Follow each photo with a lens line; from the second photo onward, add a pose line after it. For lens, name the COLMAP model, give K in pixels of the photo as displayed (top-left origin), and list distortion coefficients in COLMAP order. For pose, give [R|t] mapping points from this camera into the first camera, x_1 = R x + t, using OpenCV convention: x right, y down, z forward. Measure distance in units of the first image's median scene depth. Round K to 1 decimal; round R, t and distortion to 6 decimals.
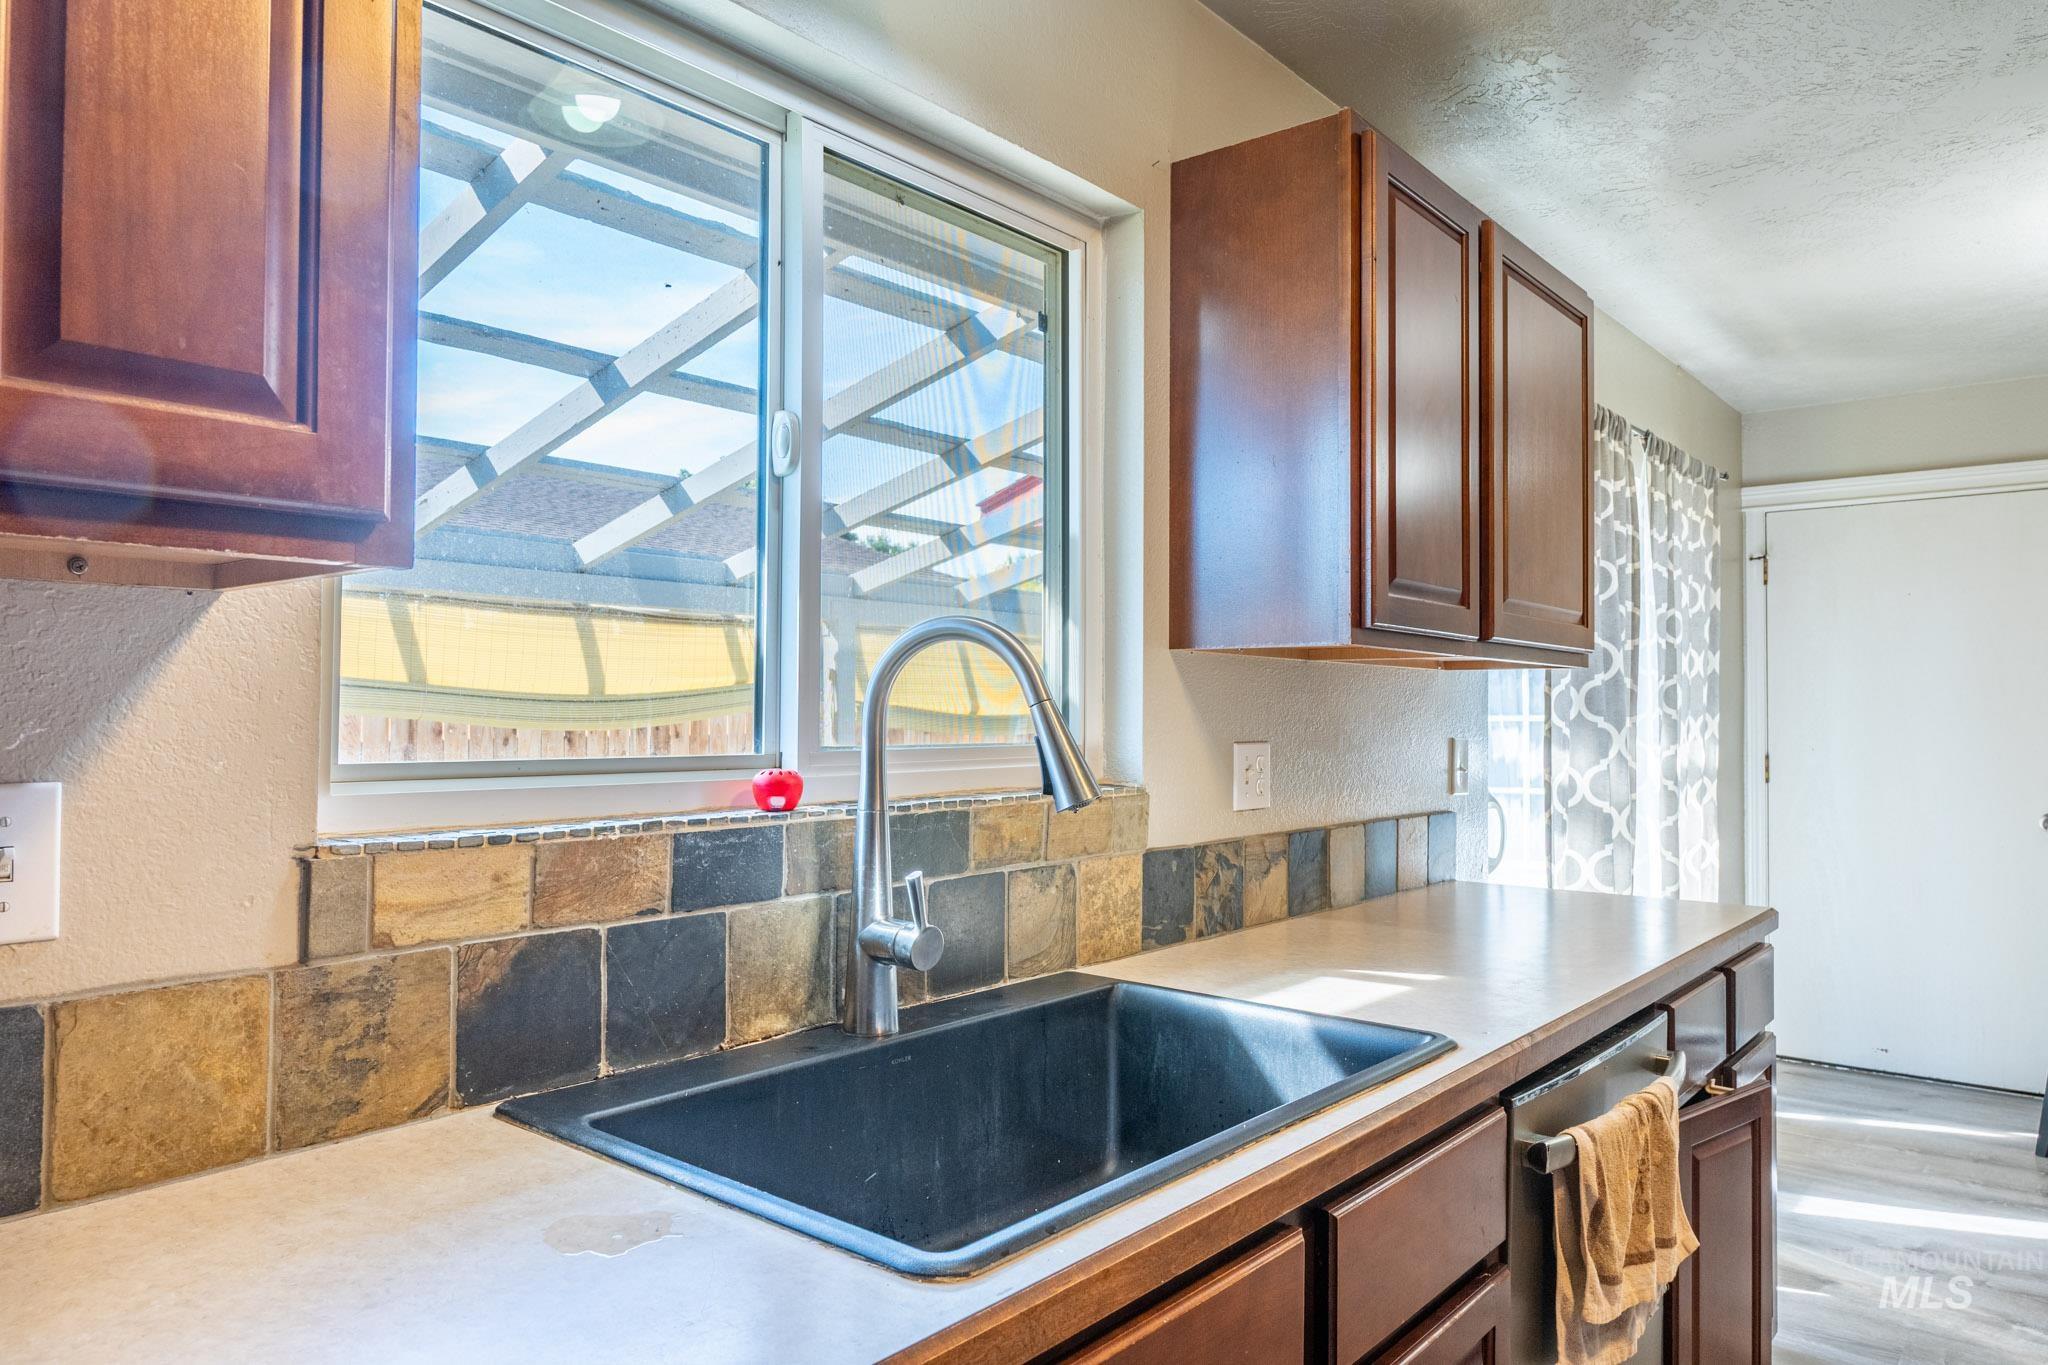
lens RADIAL K [[1349.0, 0, 1024.0], [0, 1349.0, 682.5], [0, 0, 1]] dist [-0.000971, -0.000533]
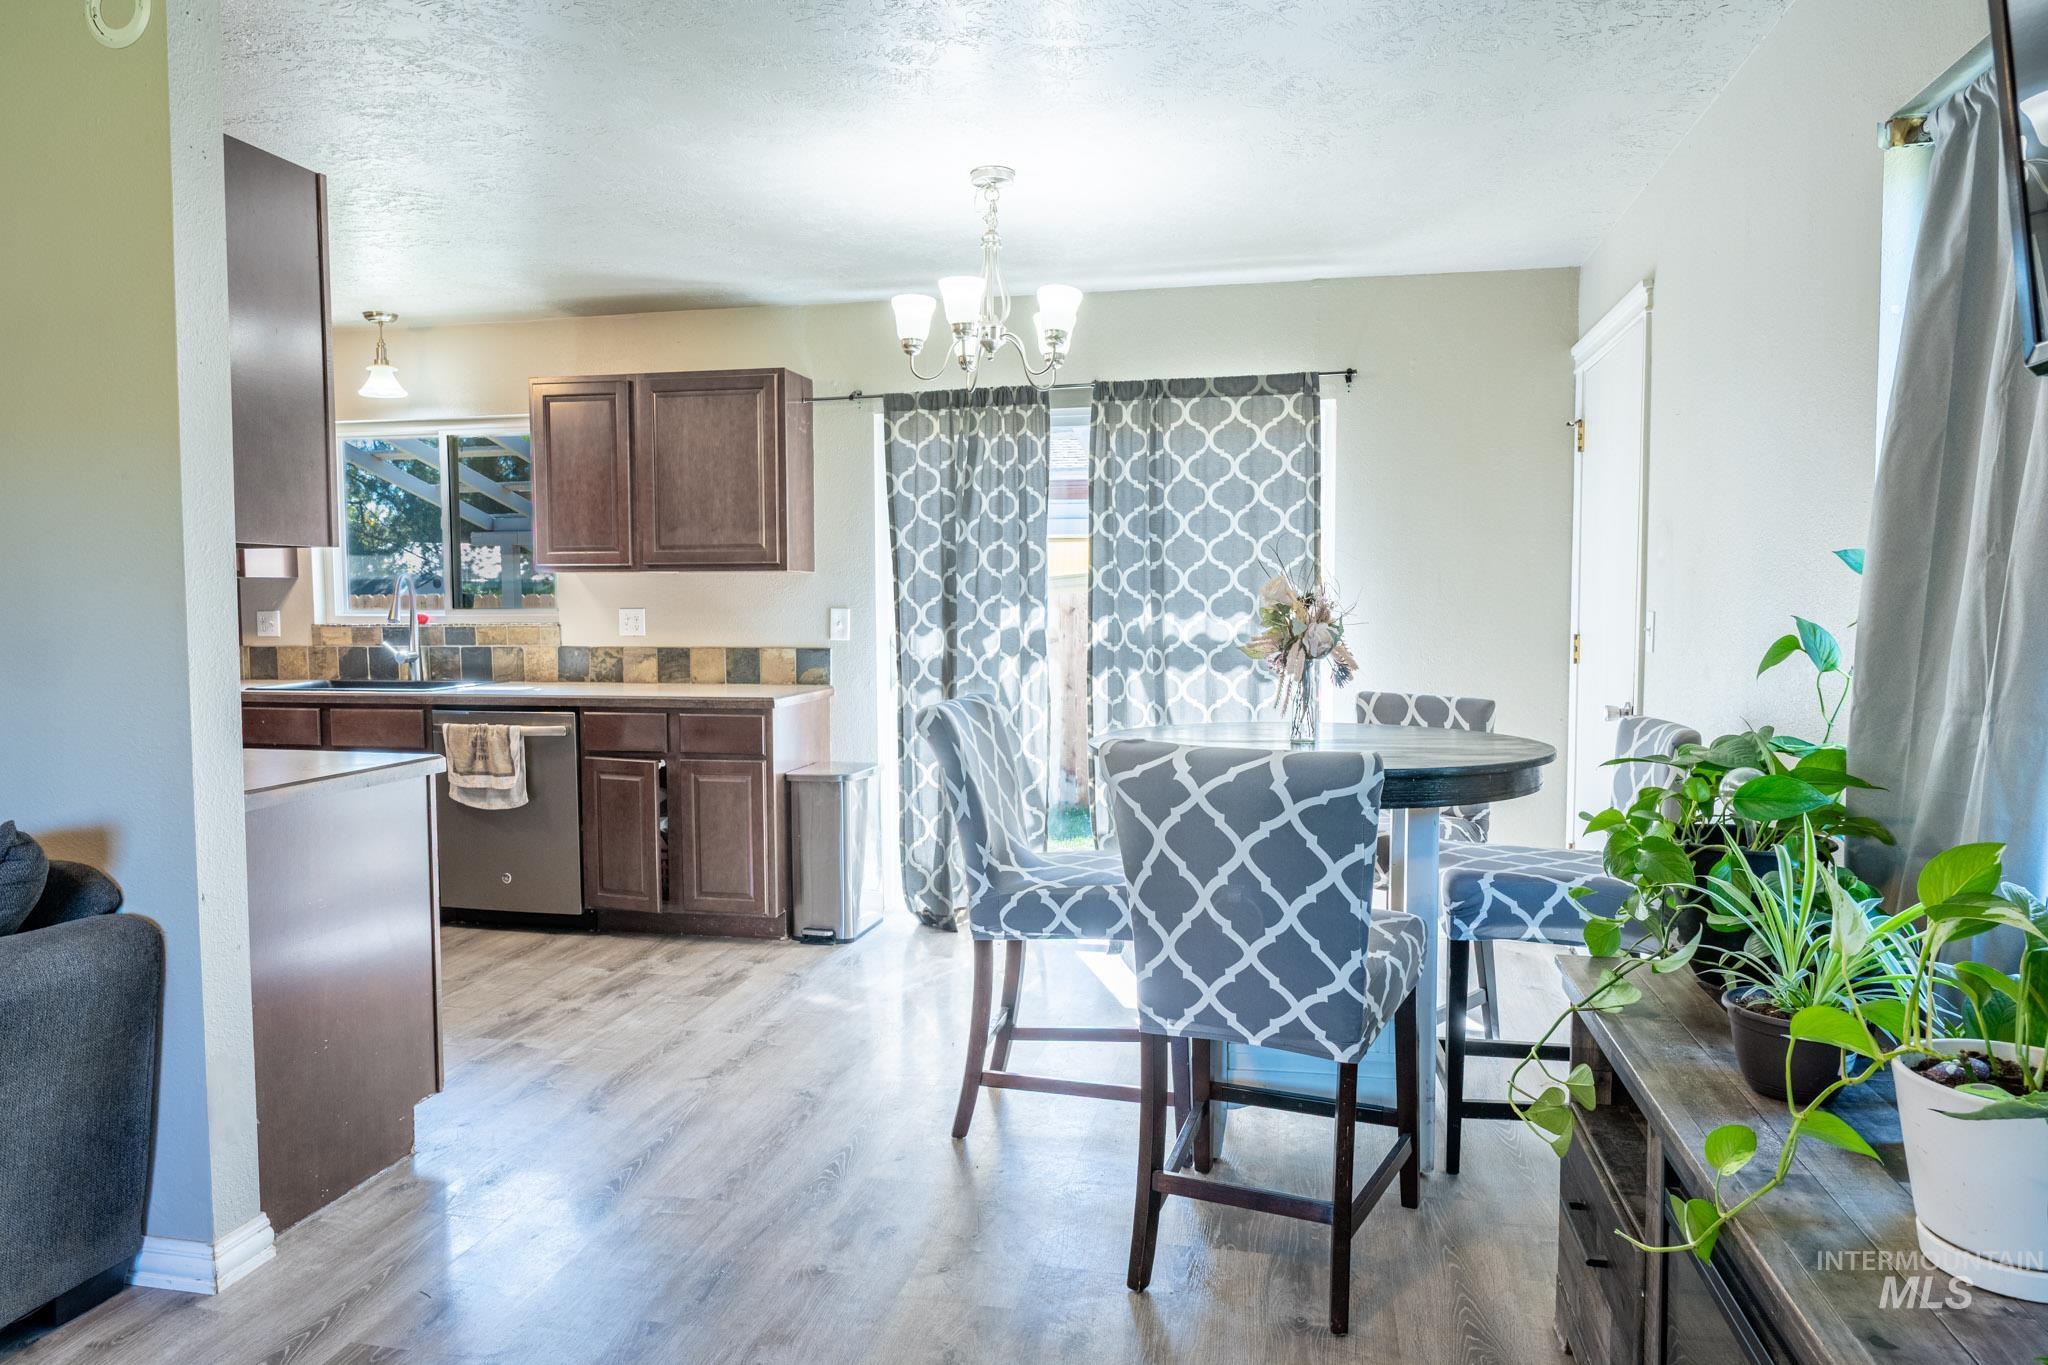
lens RADIAL K [[1366.4, 0, 1024.0], [0, 1366.4, 682.5], [0, 0, 1]] dist [-0.002537, 0.000794]
pose [[0.469571, 0.051133, -0.881413, 3.075818], [0.026205, 0.997075, 0.071803, 0.021500], [0.882506, -0.056814, 0.466857, 0.528441]]
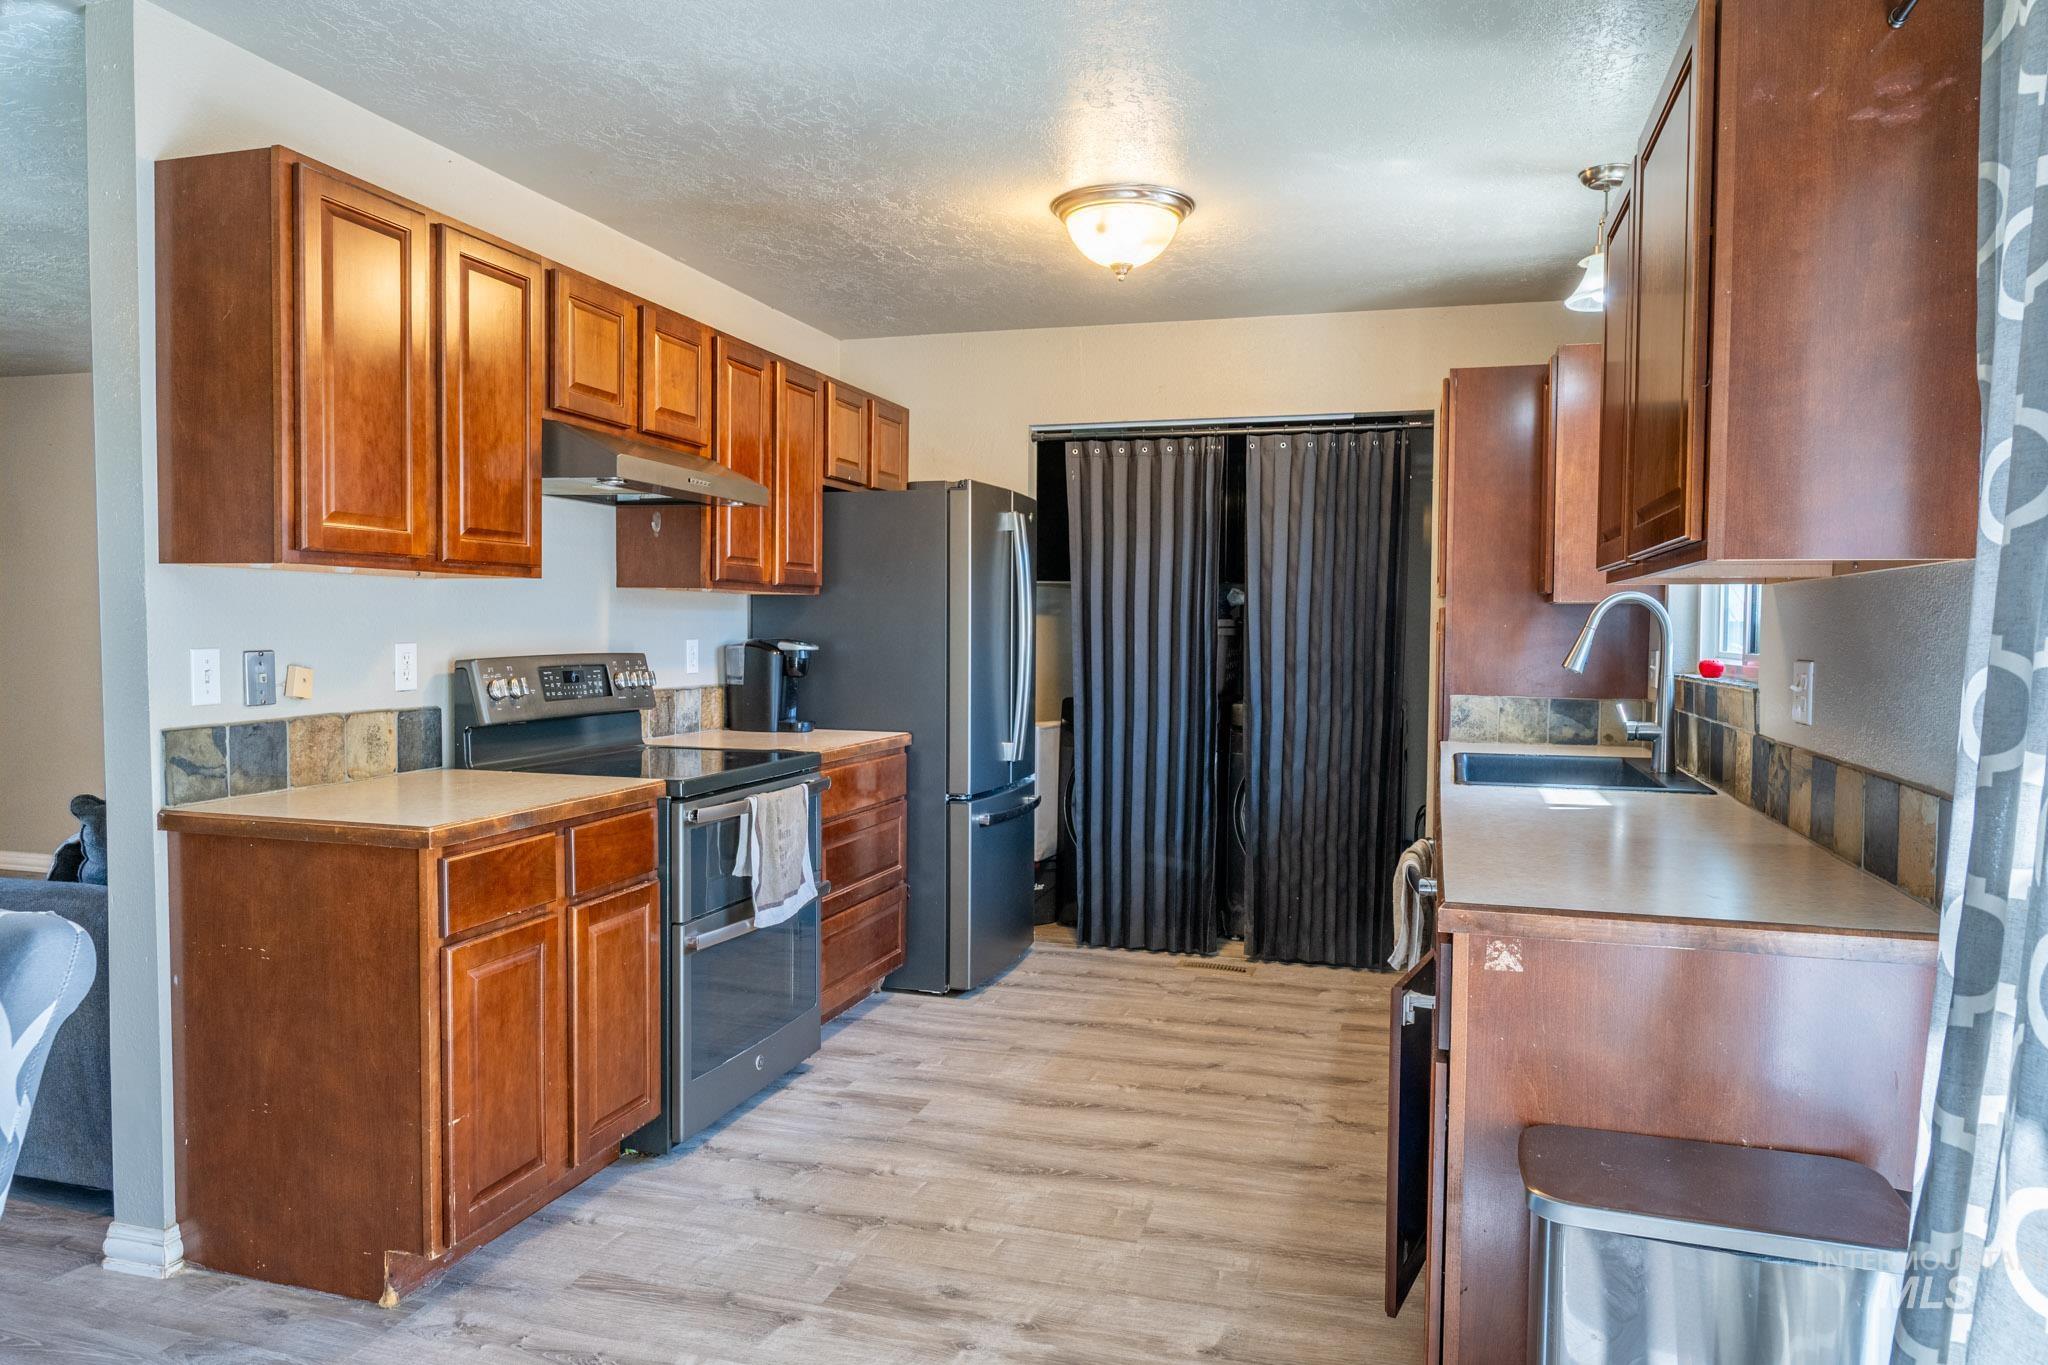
lens RADIAL K [[1360.9, 0, 1024.0], [0, 1360.9, 682.5], [0, 0, 1]] dist [-0.005625, -0.001605]
pose [[-0.919761, -0.000588, -0.392479, 1.321121], [-0.007945, 0.999822, 0.017121, 0.057168], [0.392399, 0.018865, -0.919602, 1.991939]]
